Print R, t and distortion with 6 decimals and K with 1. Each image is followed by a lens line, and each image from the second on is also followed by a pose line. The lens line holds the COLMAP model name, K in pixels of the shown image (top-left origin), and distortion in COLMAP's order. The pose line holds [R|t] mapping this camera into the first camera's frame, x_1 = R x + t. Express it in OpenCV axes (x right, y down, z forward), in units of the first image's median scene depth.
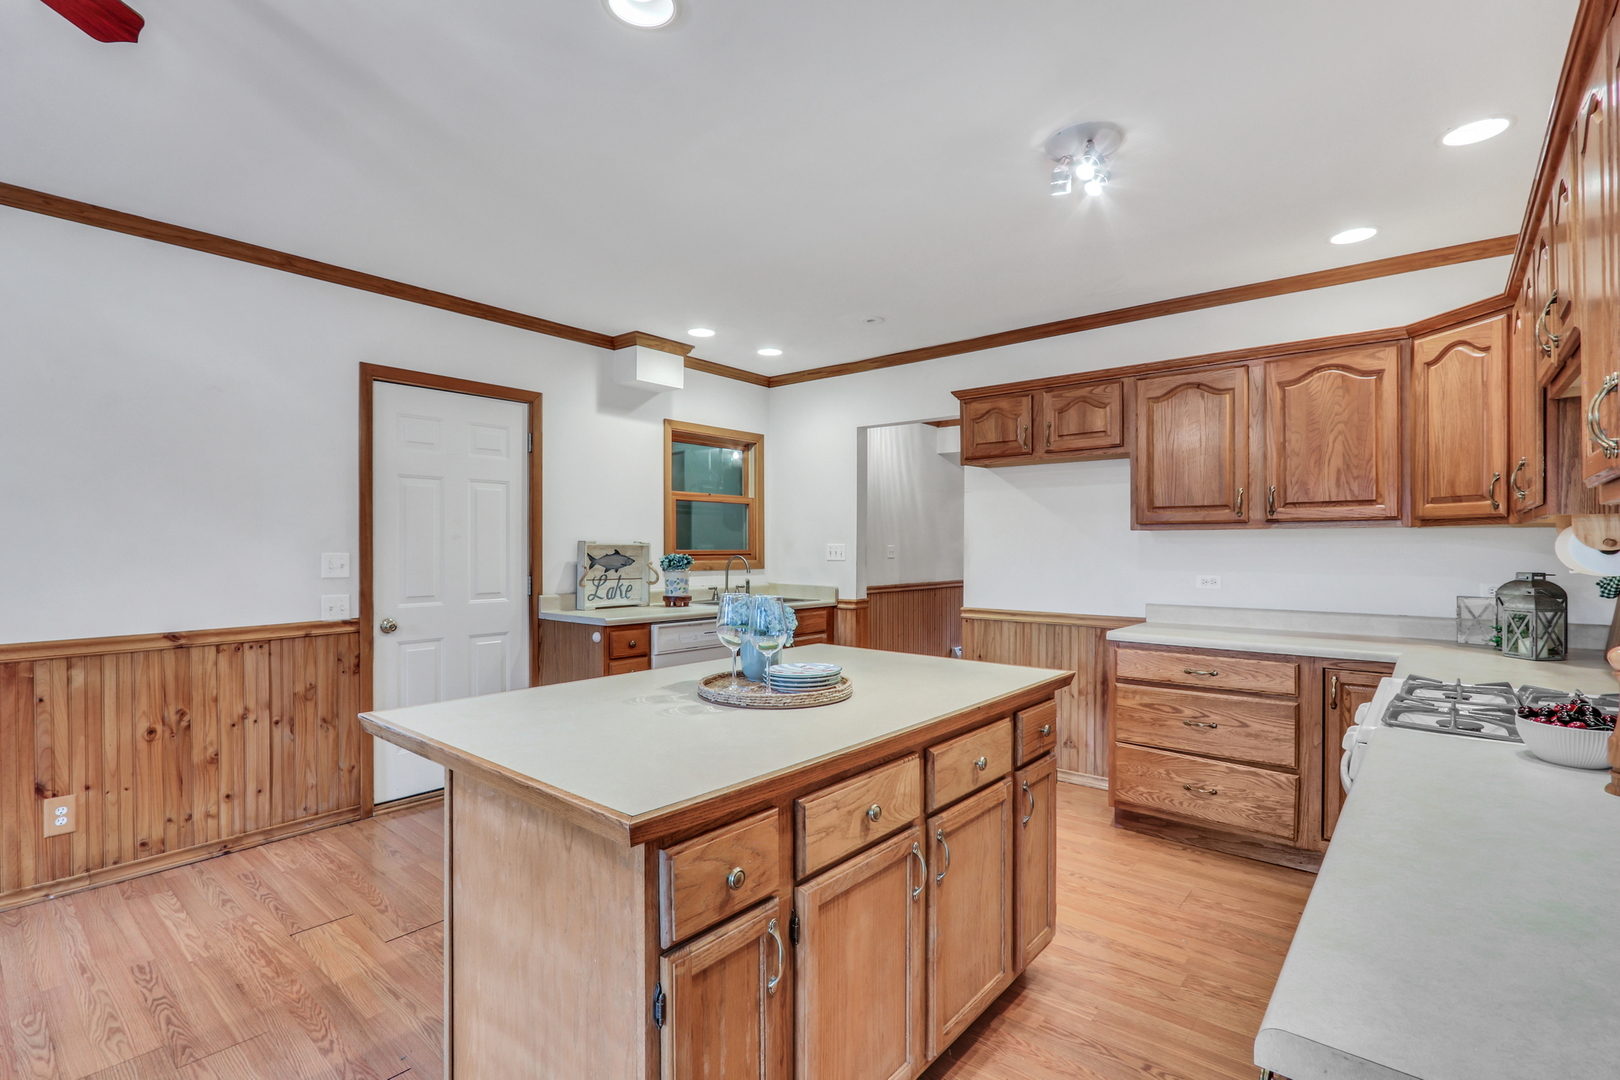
lens RADIAL K [[761.4, 0, 813.2], [0, 761.4, 546.6], [0, 0, 1]] dist [-0.017995, 0.003560]
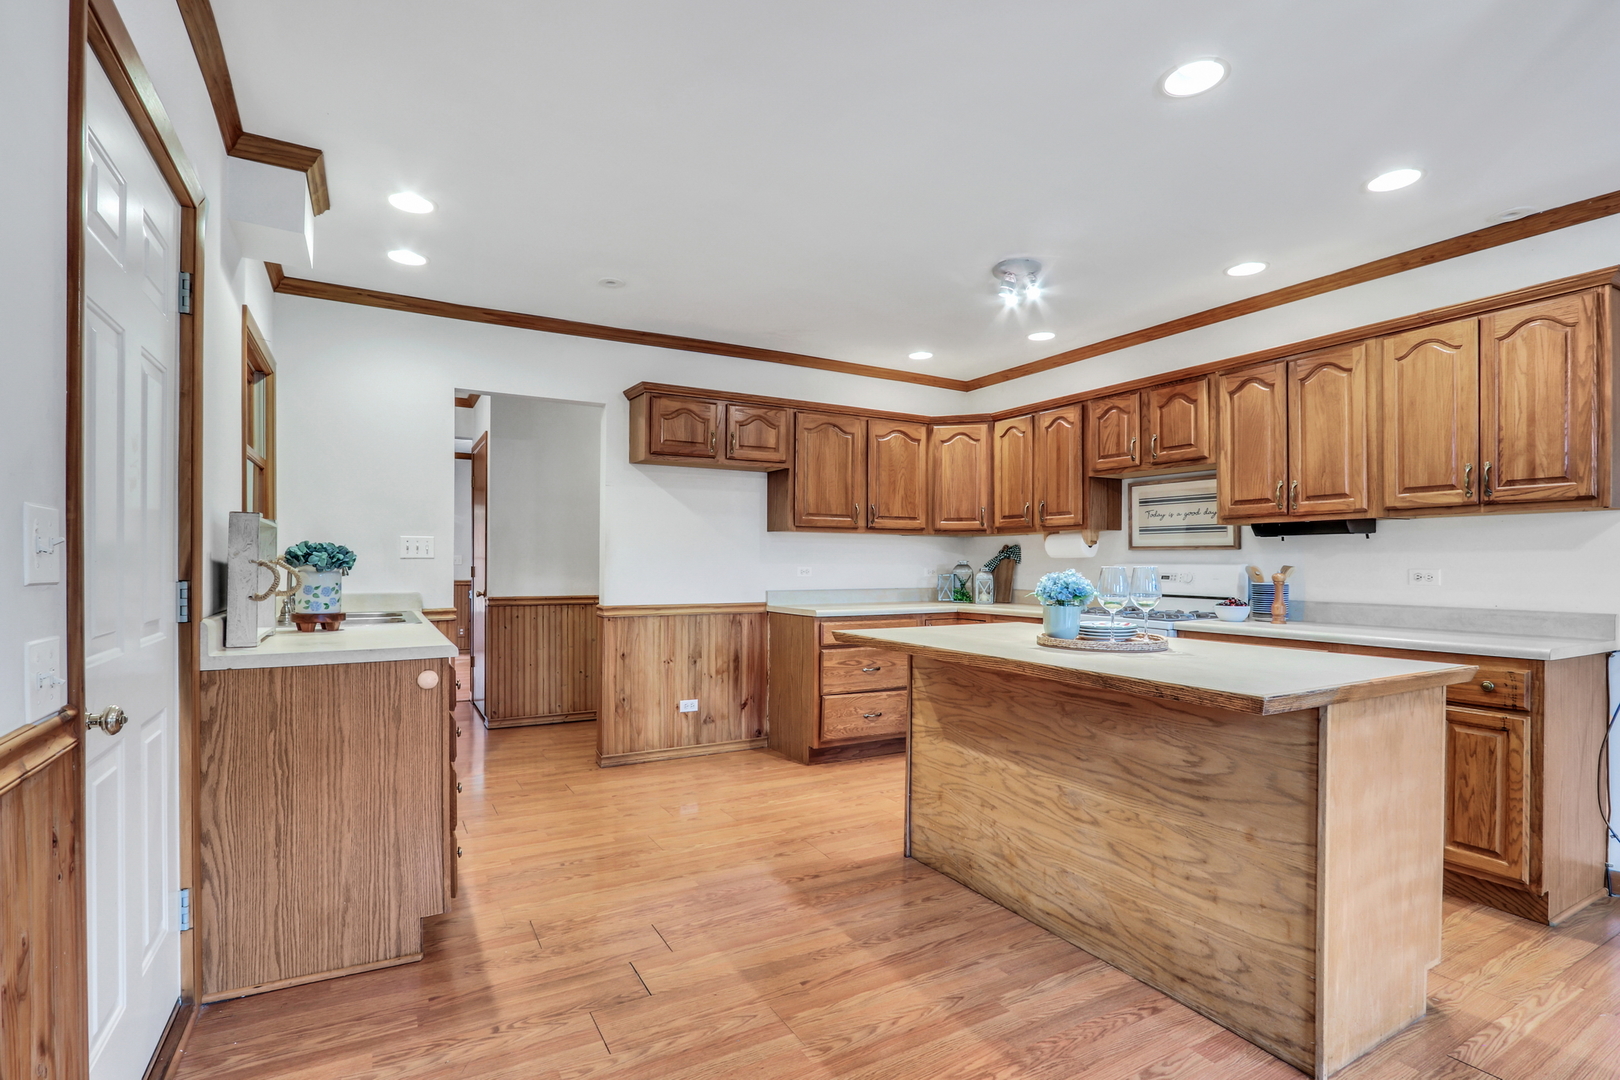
lens RADIAL K [[761.4, 0, 772.9], [0, 761.4, 561.9], [0, 0, 1]] dist [-0.017995, 0.003560]
pose [[0.361707, 0.000007, 0.932292, -0.810259], [-0.003512, 0.999993, 0.001355, 0.030188], [-0.932285, -0.003765, 0.361705, 0.605980]]
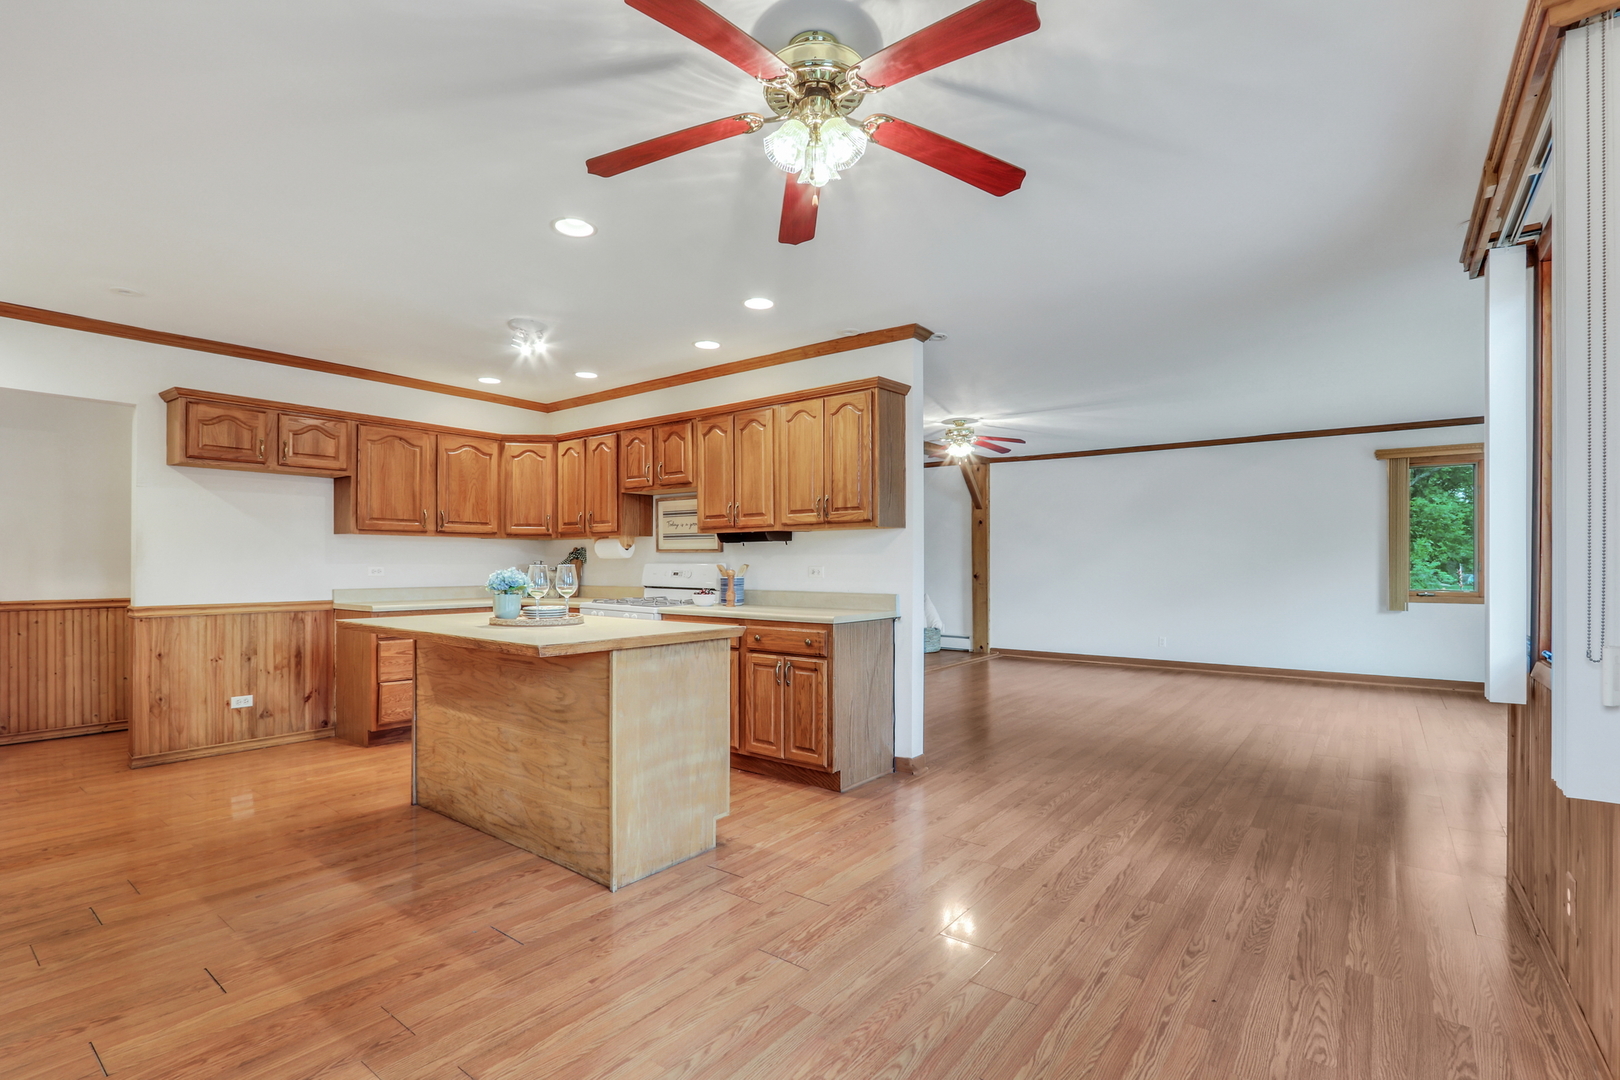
lens RADIAL K [[761.4, 0, 785.1], [0, 761.4, 564.8], [0, 0, 1]] dist [-0.017995, 0.003560]
pose [[-0.032850, -0.003762, 0.999453, -1.017642], [-0.001434, 0.999992, 0.003717, 0.029840], [-0.999459, -0.001312, -0.032855, 0.287500]]
